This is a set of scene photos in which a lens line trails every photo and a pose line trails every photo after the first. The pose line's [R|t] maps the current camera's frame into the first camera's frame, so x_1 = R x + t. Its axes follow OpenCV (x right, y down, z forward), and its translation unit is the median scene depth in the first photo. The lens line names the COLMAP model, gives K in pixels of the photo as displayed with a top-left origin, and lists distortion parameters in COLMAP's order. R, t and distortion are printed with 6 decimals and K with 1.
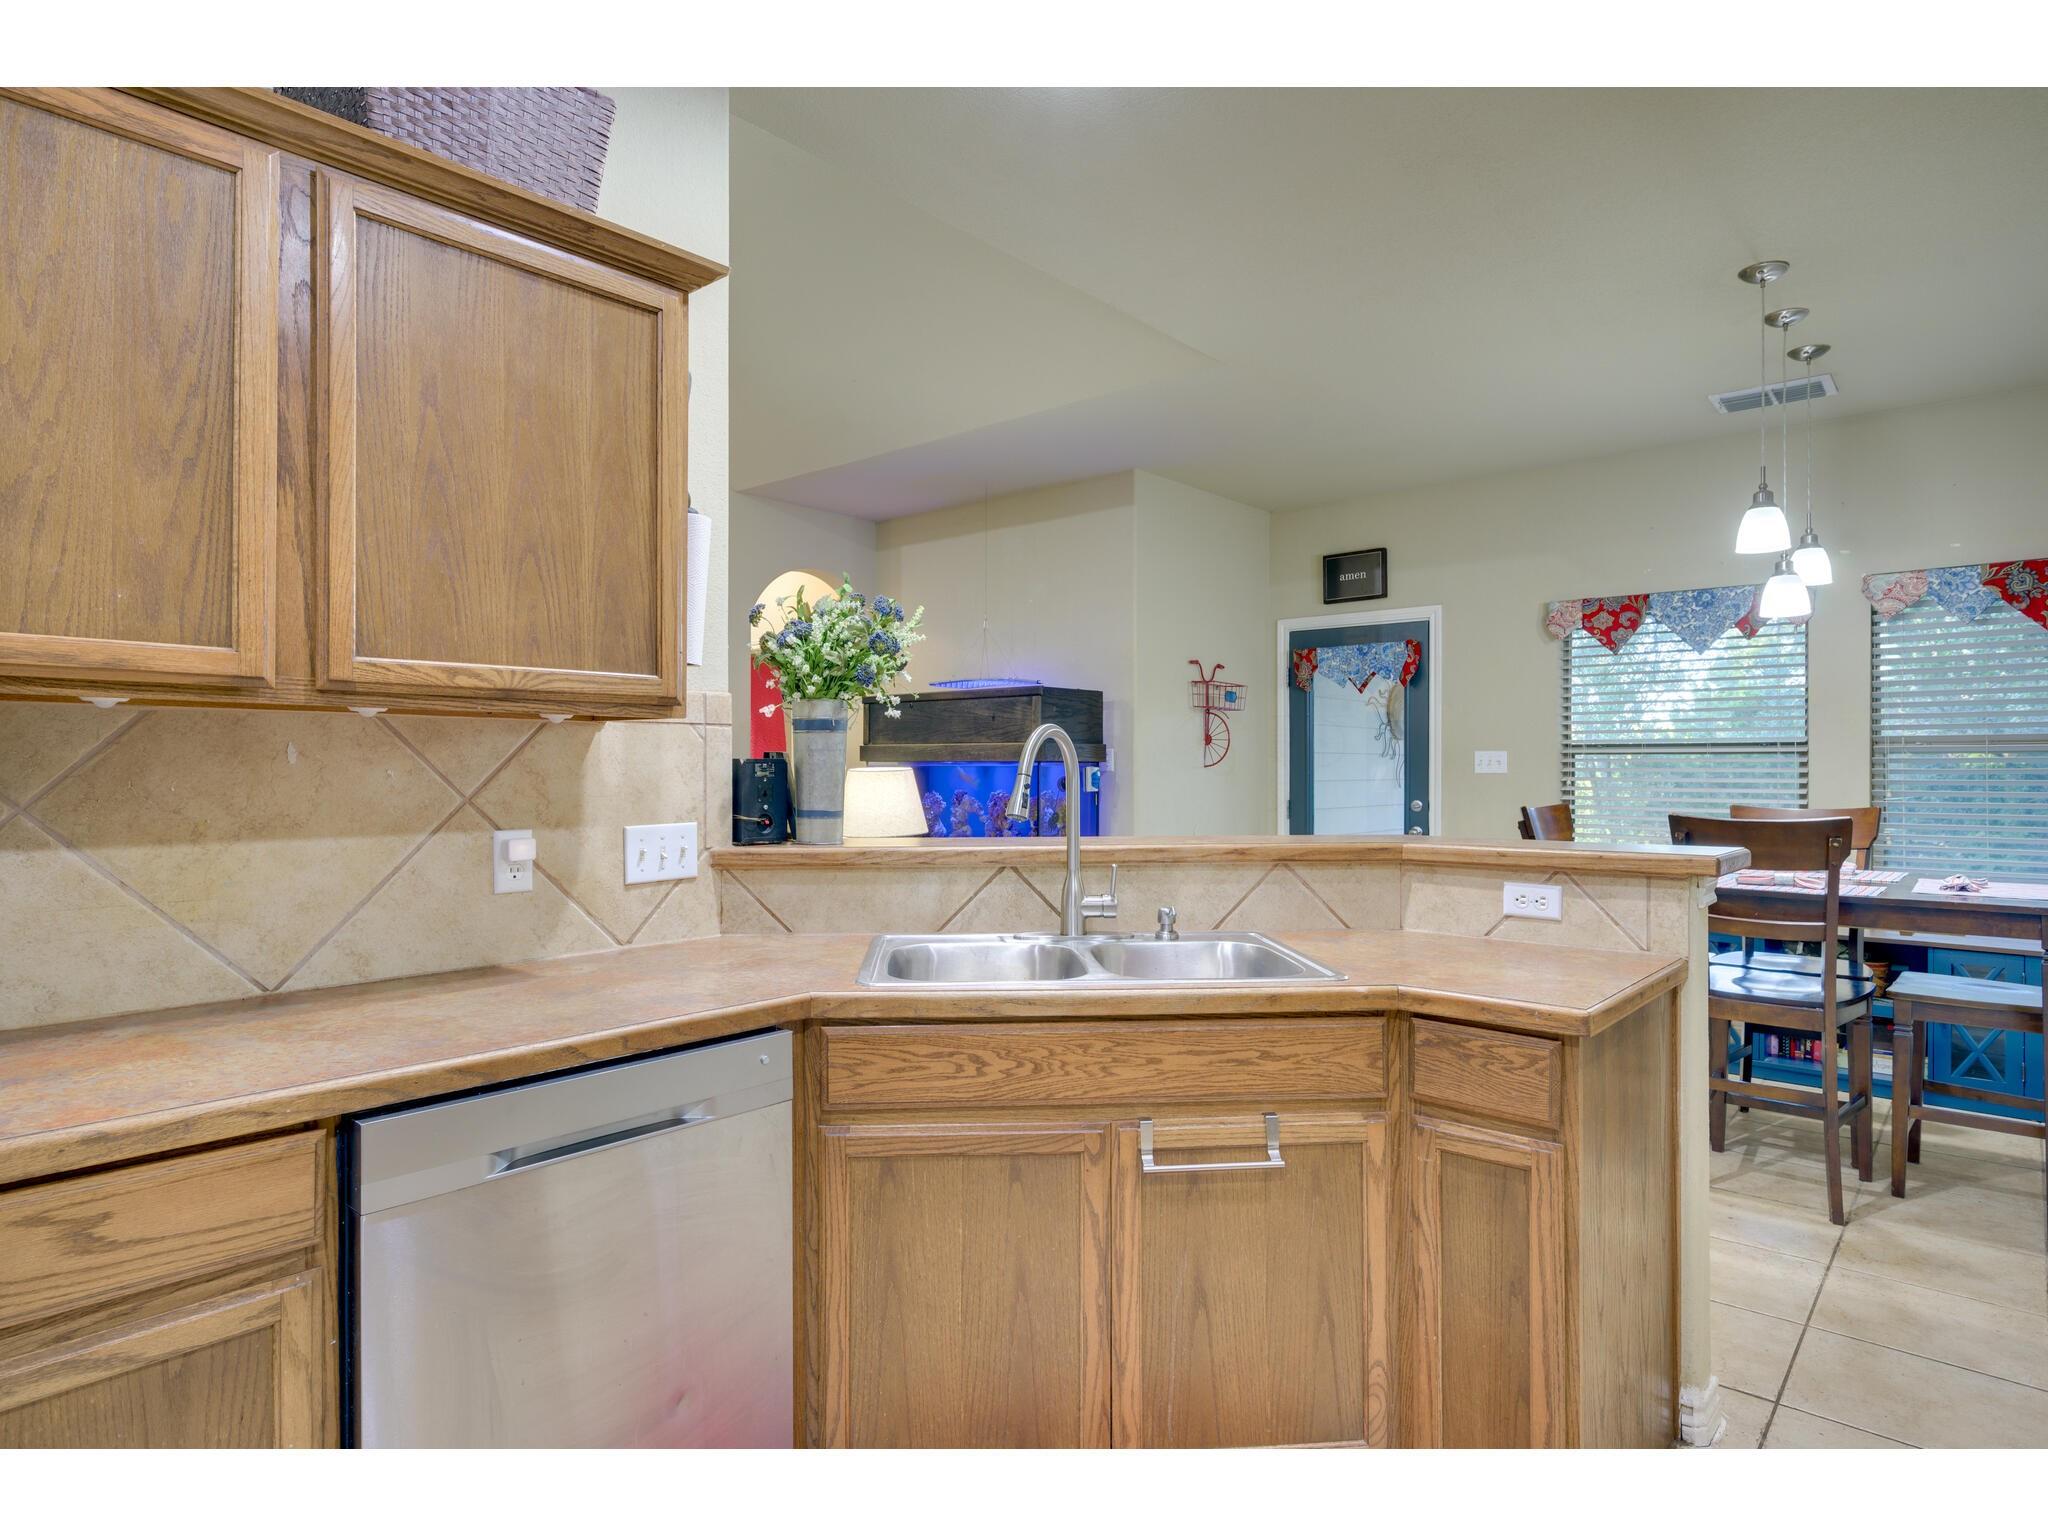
lens RADIAL K [[1151.9, 0, 1037.4], [0, 1151.9, 766.2], [0, 0, 1]] dist [-0.000343, 0.000314]
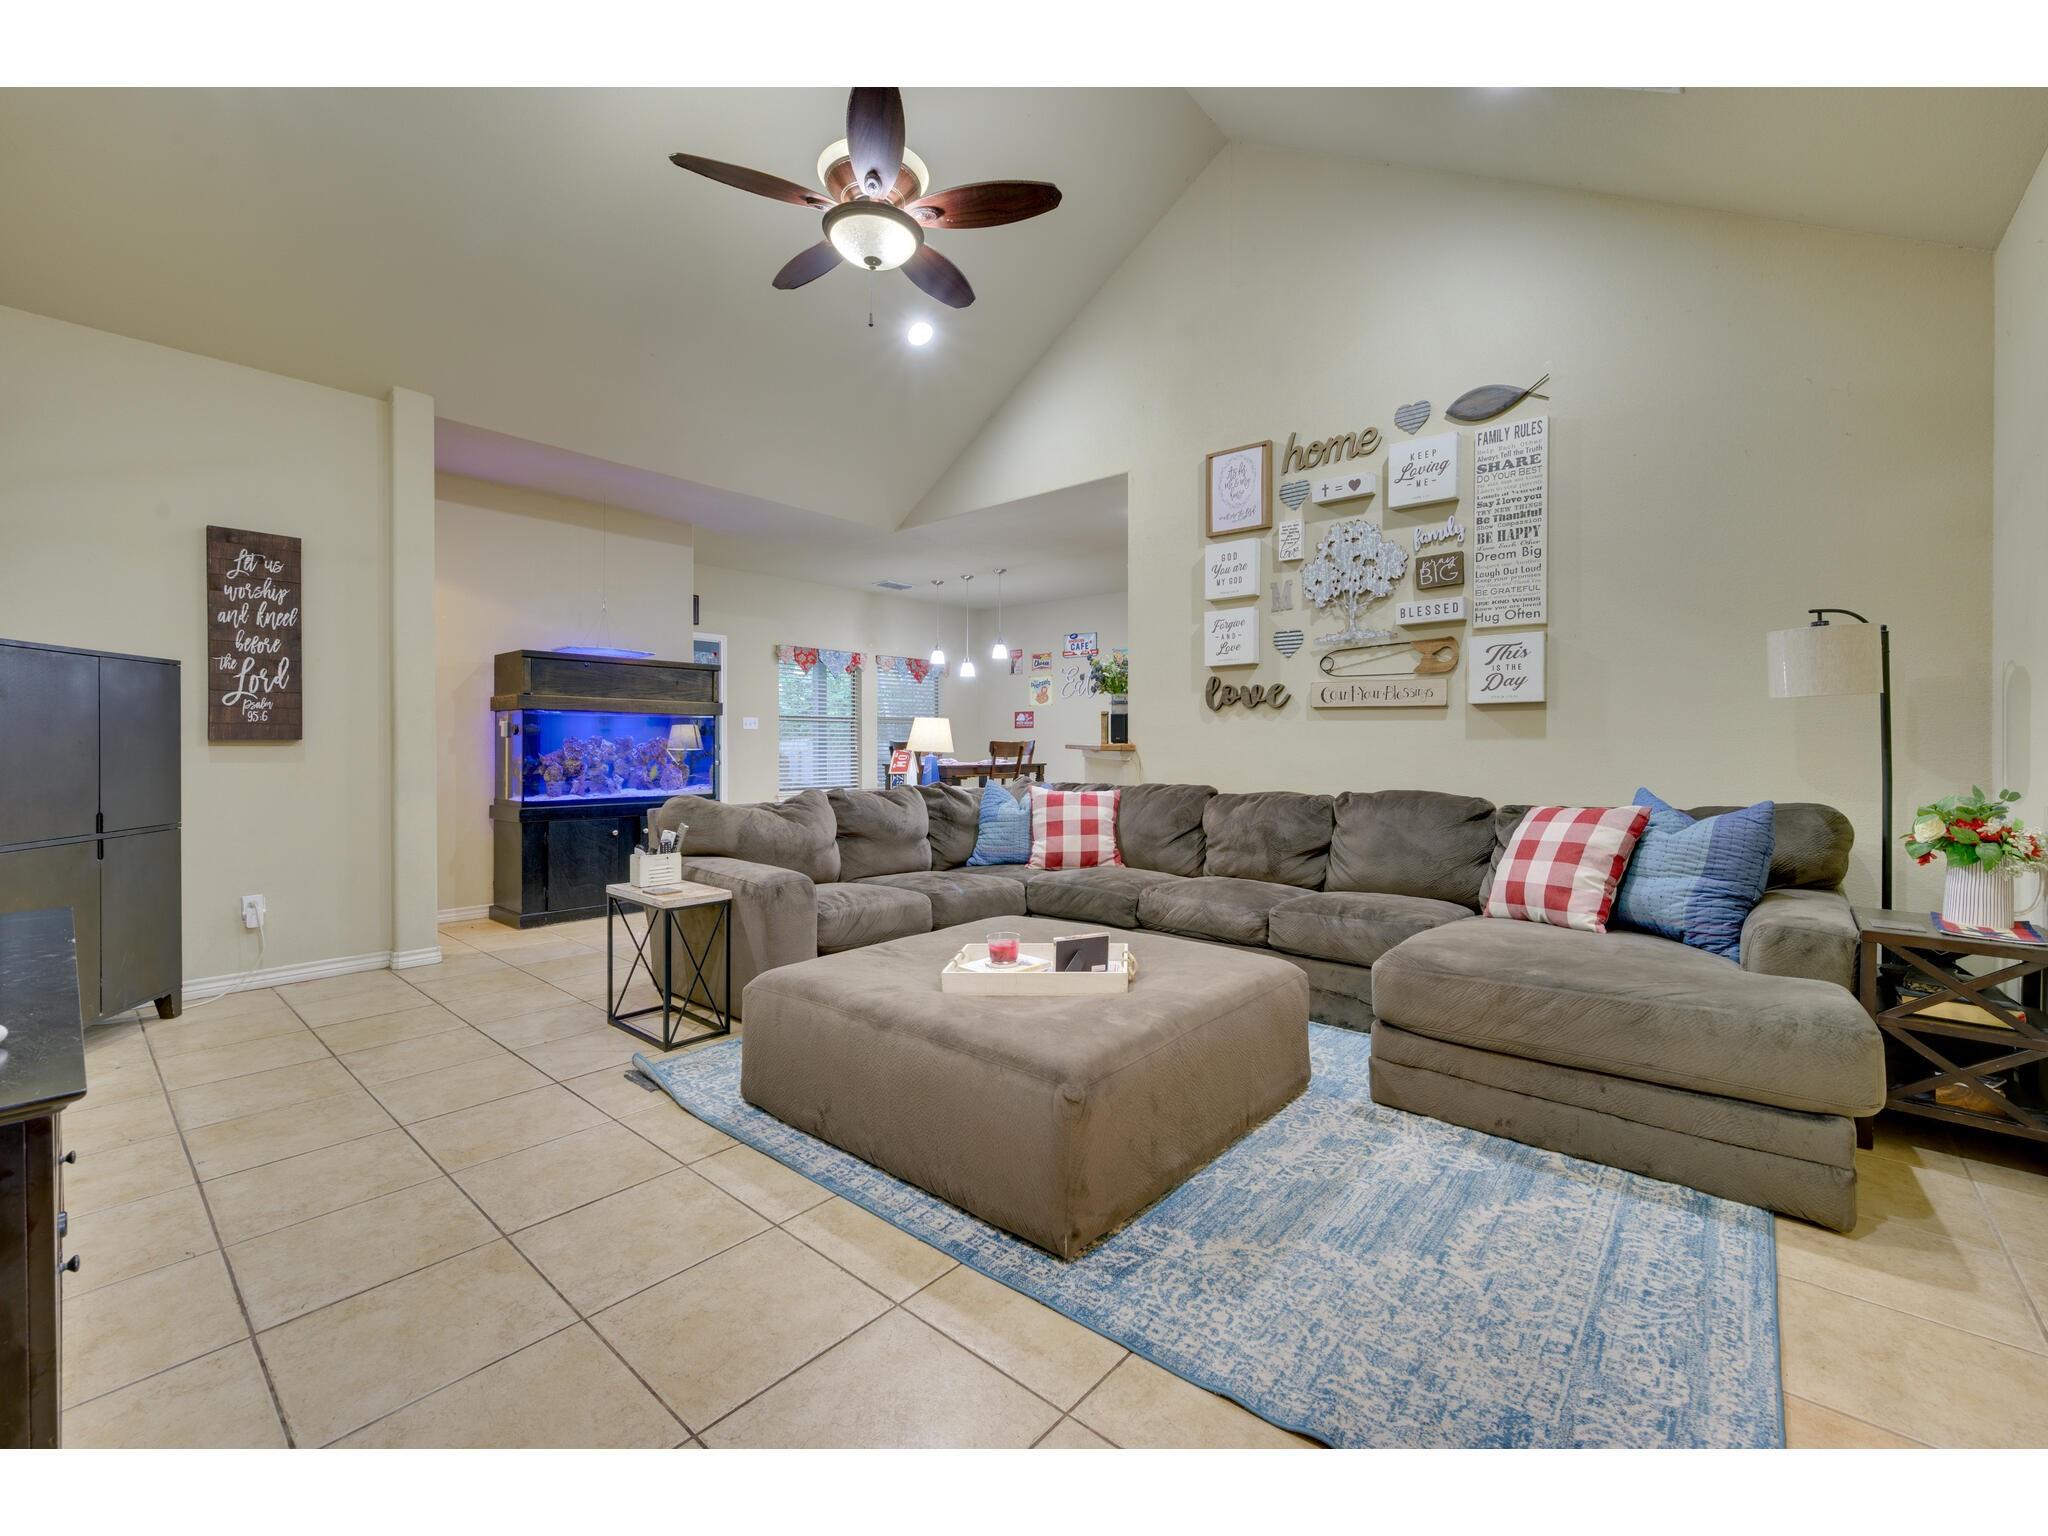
lens RADIAL K [[864.0, 0, 1029.0], [0, 864.0, 749.9], [0, 0, 1]] dist [0.011945, -0.009327]
pose [[0.005947, -0.006996, 0.999958, -2.887467], [-0.002352, 0.999973, 0.007010, 0.083489], [-0.999980, -0.002394, 0.005930, 1.467975]]
